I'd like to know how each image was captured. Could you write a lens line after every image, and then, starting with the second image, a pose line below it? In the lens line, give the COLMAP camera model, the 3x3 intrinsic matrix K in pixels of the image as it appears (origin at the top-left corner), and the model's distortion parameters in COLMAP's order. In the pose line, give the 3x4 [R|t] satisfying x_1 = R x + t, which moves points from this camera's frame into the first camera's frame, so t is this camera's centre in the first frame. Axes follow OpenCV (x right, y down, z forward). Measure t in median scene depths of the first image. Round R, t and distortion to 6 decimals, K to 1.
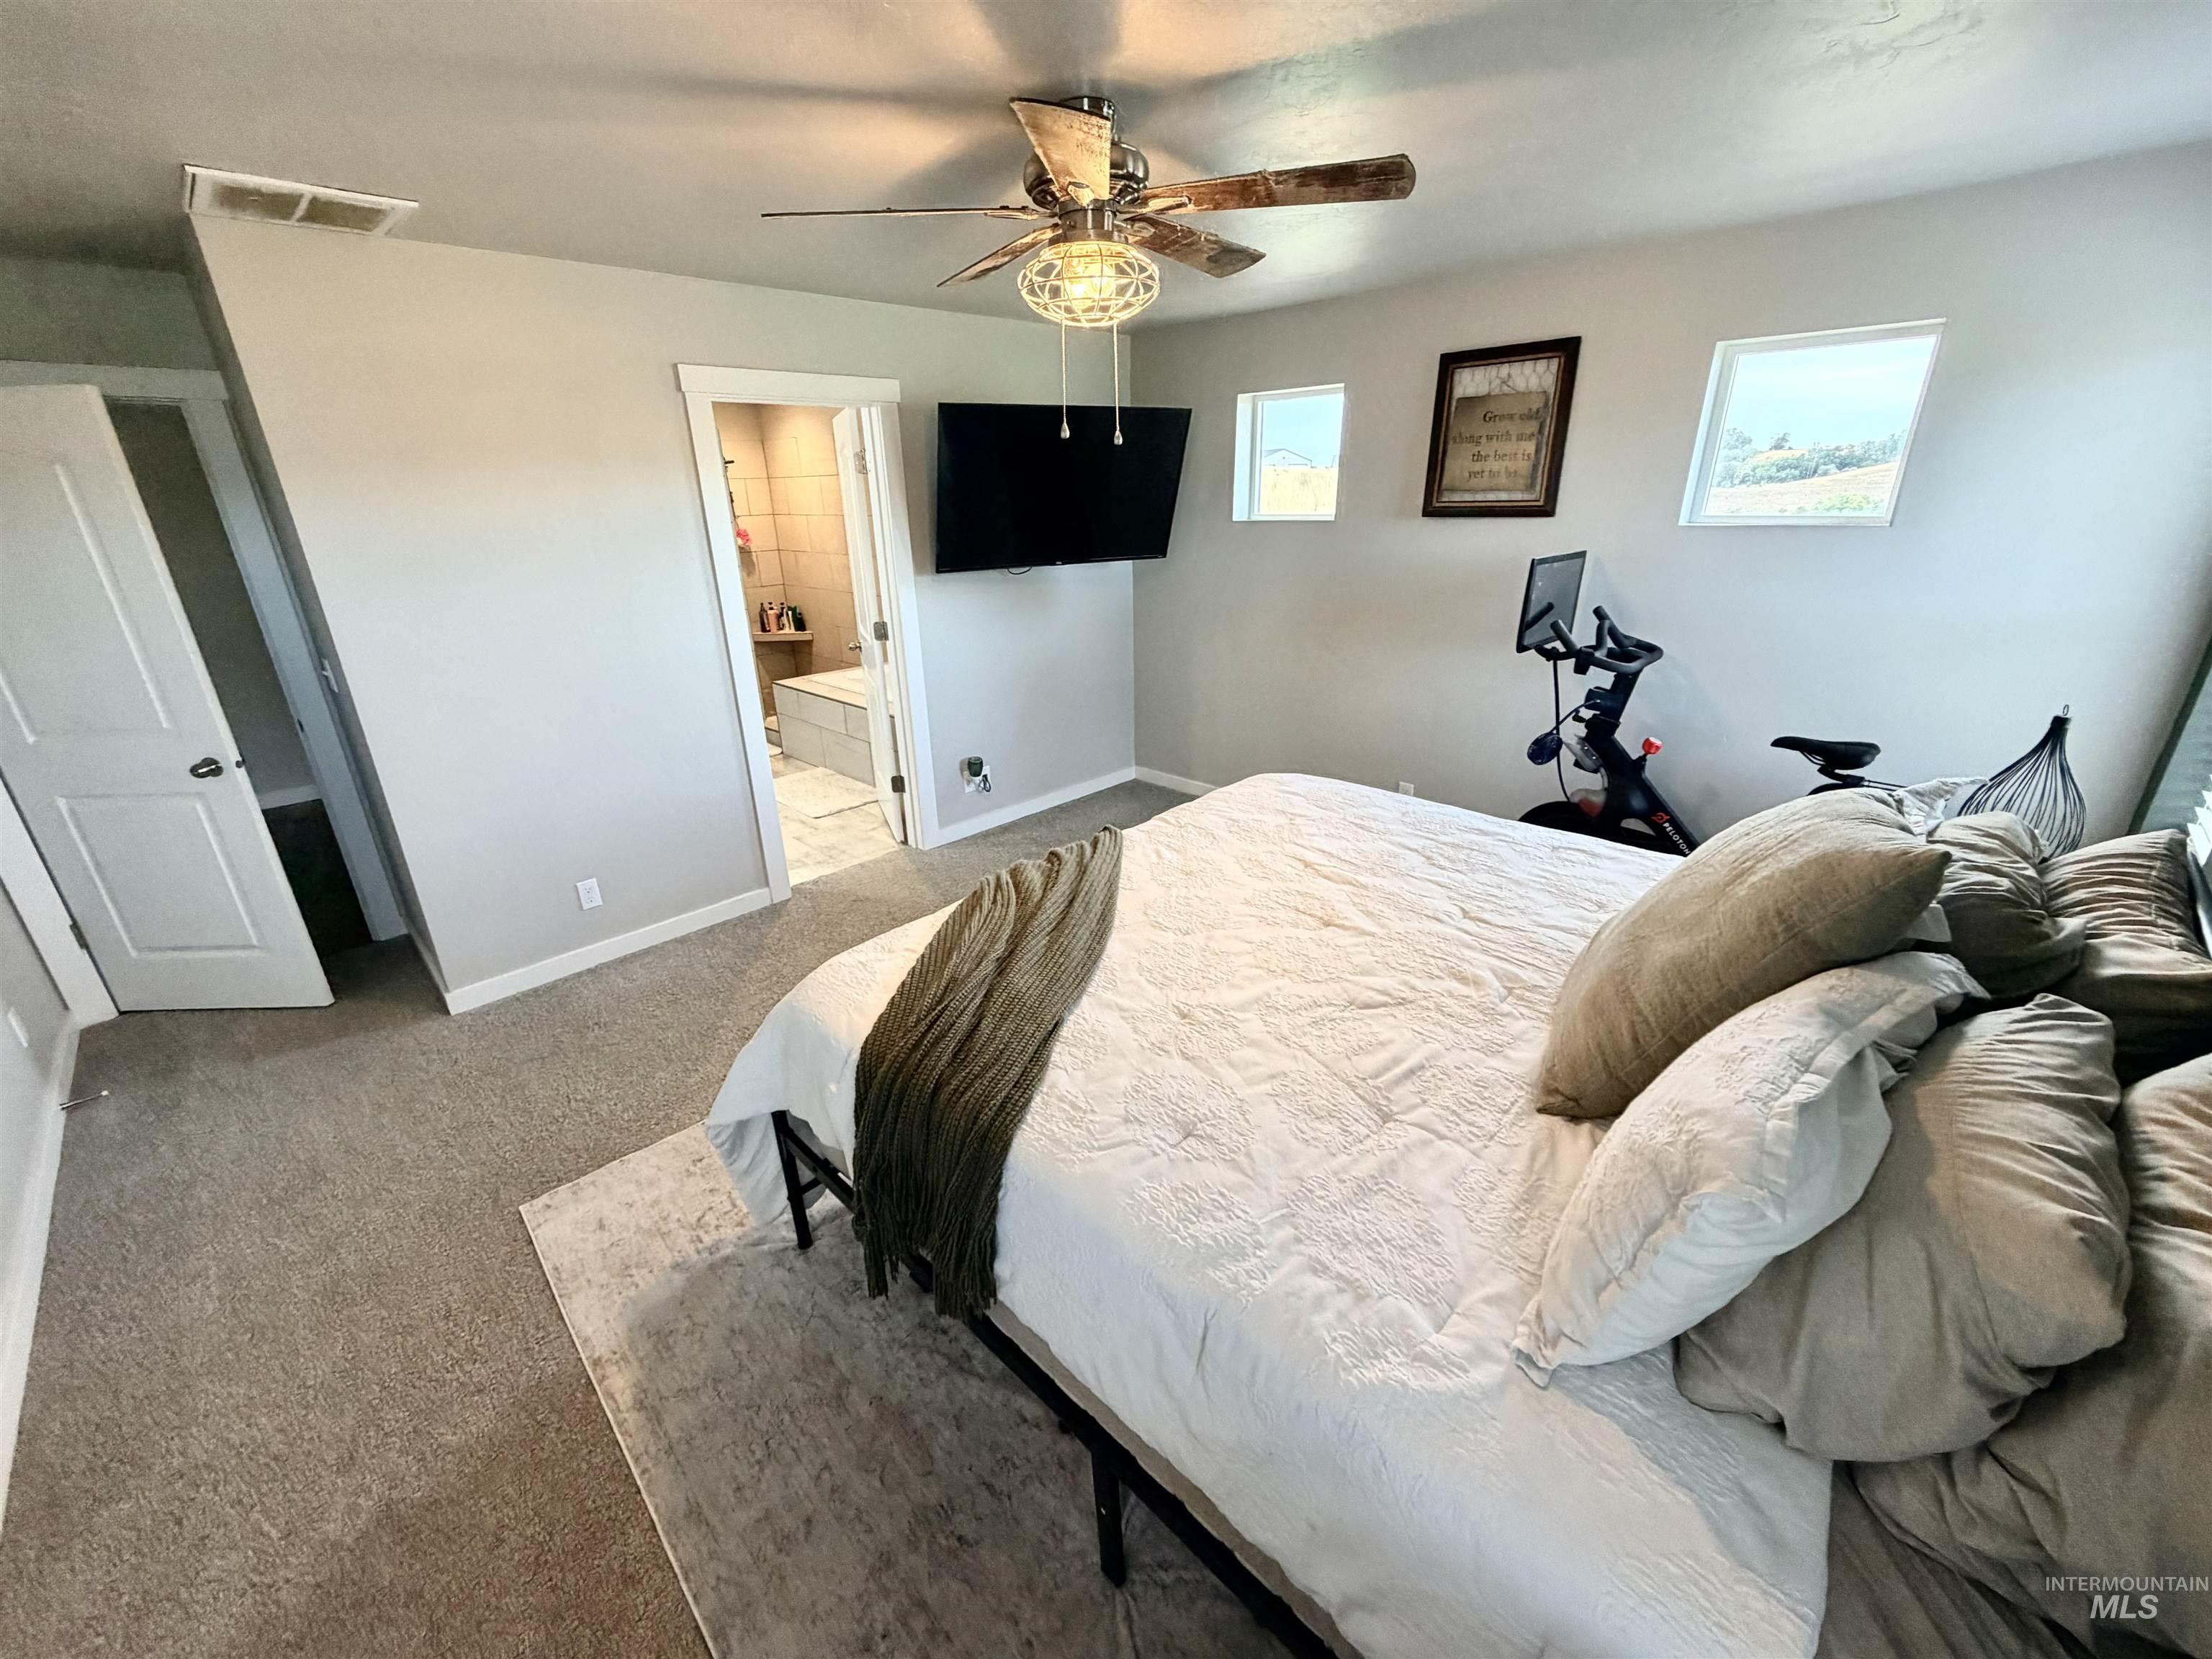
lens RADIAL K [[882.9, 0, 1098.6], [0, 882.9, 830.0], [0, 0, 1]] dist [-0.000035, -0.000513]
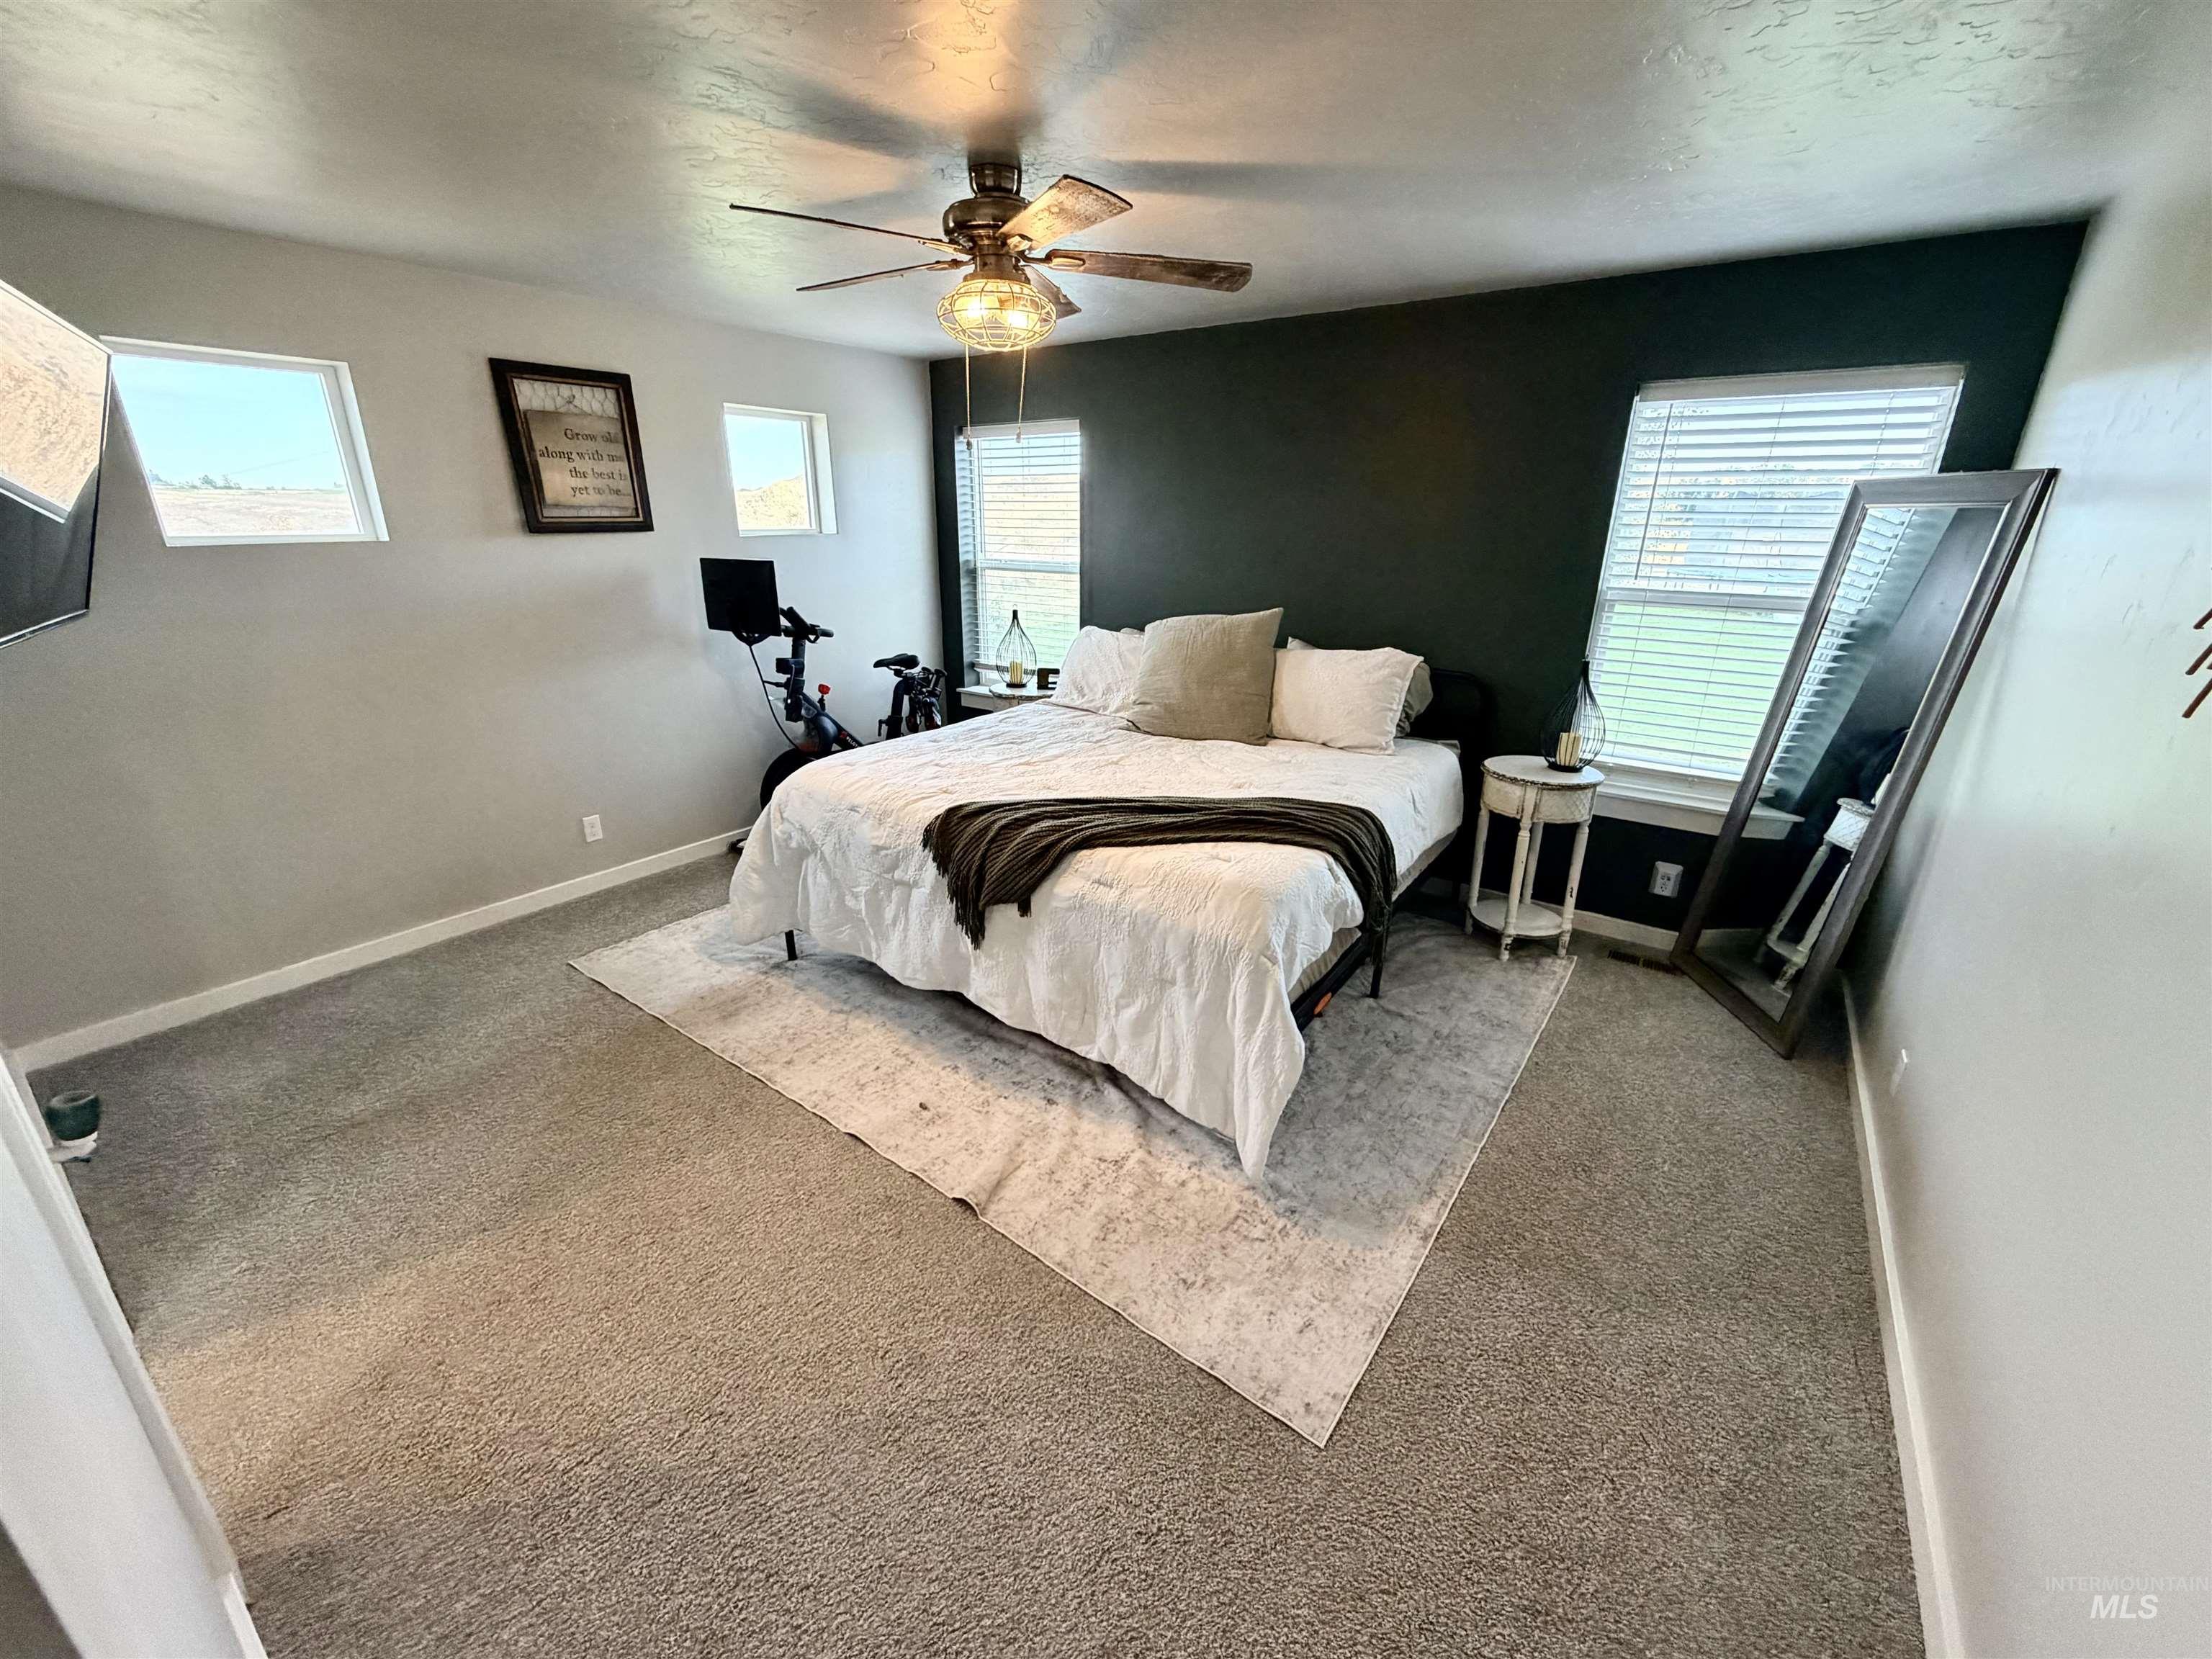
lens RADIAL K [[882.9, 0, 1098.6], [0, 882.9, 830.0], [0, 0, 1]] dist [-0.000035, -0.000513]
pose [[-0.158066, -0.312631, 0.936630, -0.803982], [0.358690, 0.865579, 0.349448, -0.227175], [-0.919976, 0.391196, -0.024681, 0.693573]]
